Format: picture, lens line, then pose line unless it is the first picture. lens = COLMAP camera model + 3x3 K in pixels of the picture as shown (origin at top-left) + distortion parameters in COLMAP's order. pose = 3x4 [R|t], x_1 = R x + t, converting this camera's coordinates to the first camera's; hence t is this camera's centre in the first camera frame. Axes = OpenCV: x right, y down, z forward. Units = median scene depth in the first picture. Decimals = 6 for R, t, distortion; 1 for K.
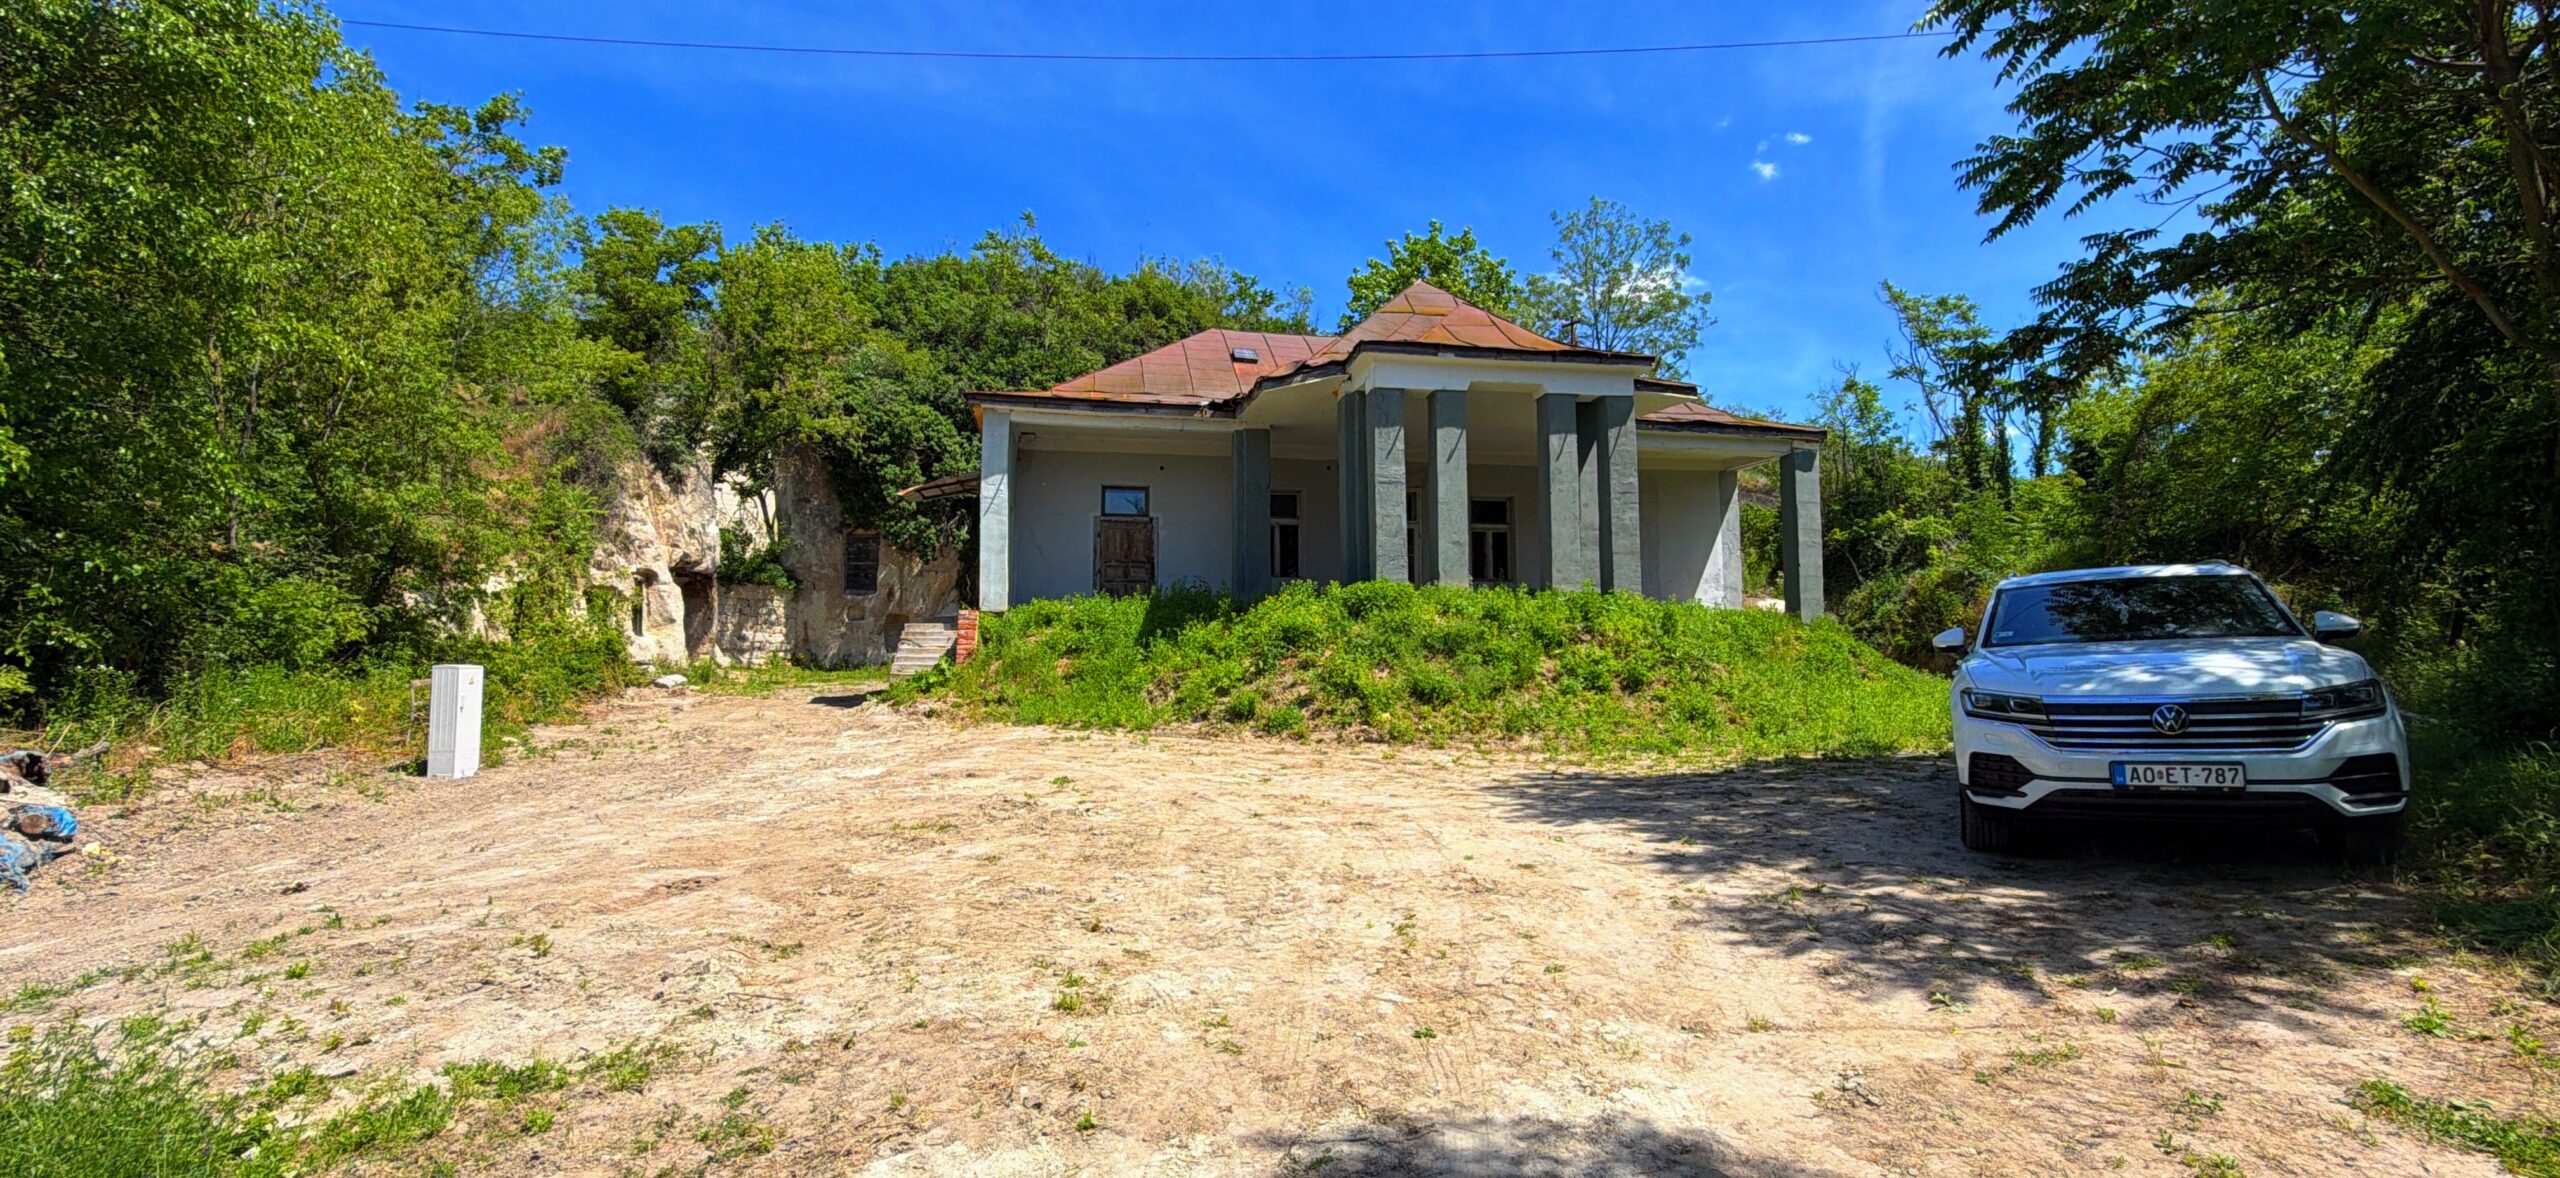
lens RADIAL K [[1161.6, 0, 1280.0], [0, 1161.6, 589.0], [0, 0, 1]] dist [0.000123, 0.000126]
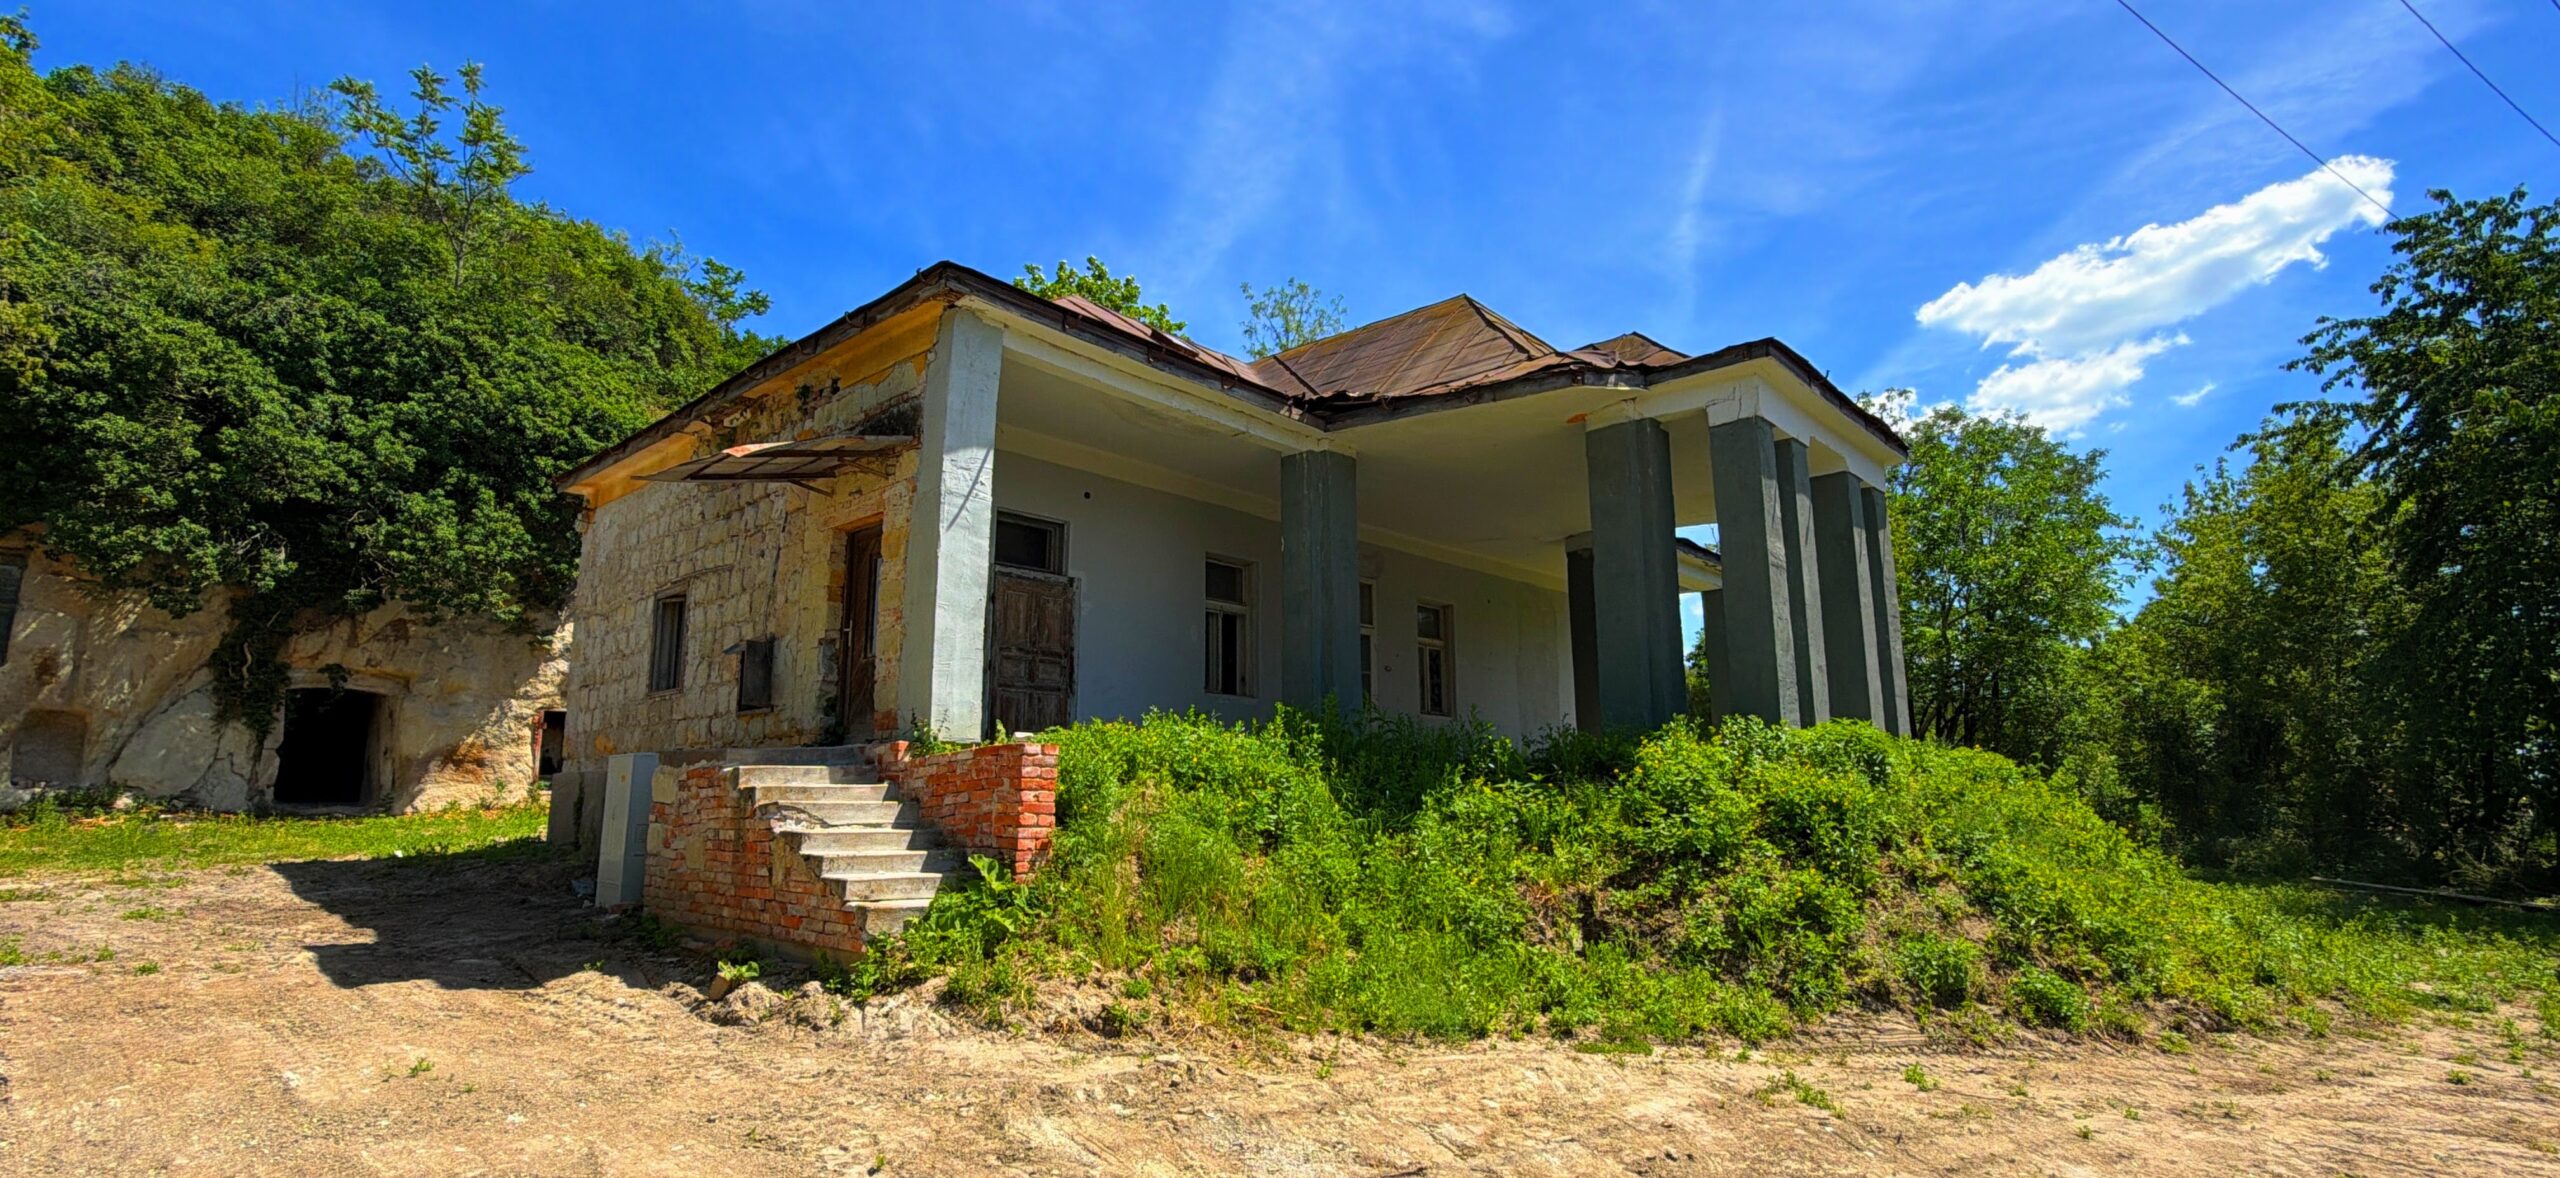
lens RADIAL K [[1161.6, 0, 1280.0], [0, 1161.6, 589.0], [0, 0, 1]] dist [0.000123, 0.000126]
pose [[0.798418, 0.110745, 0.591831, -0.219522], [-0.048936, 0.991623, -0.119538, 0.004181], [-0.600111, 0.066479, 0.797149, 0.292800]]
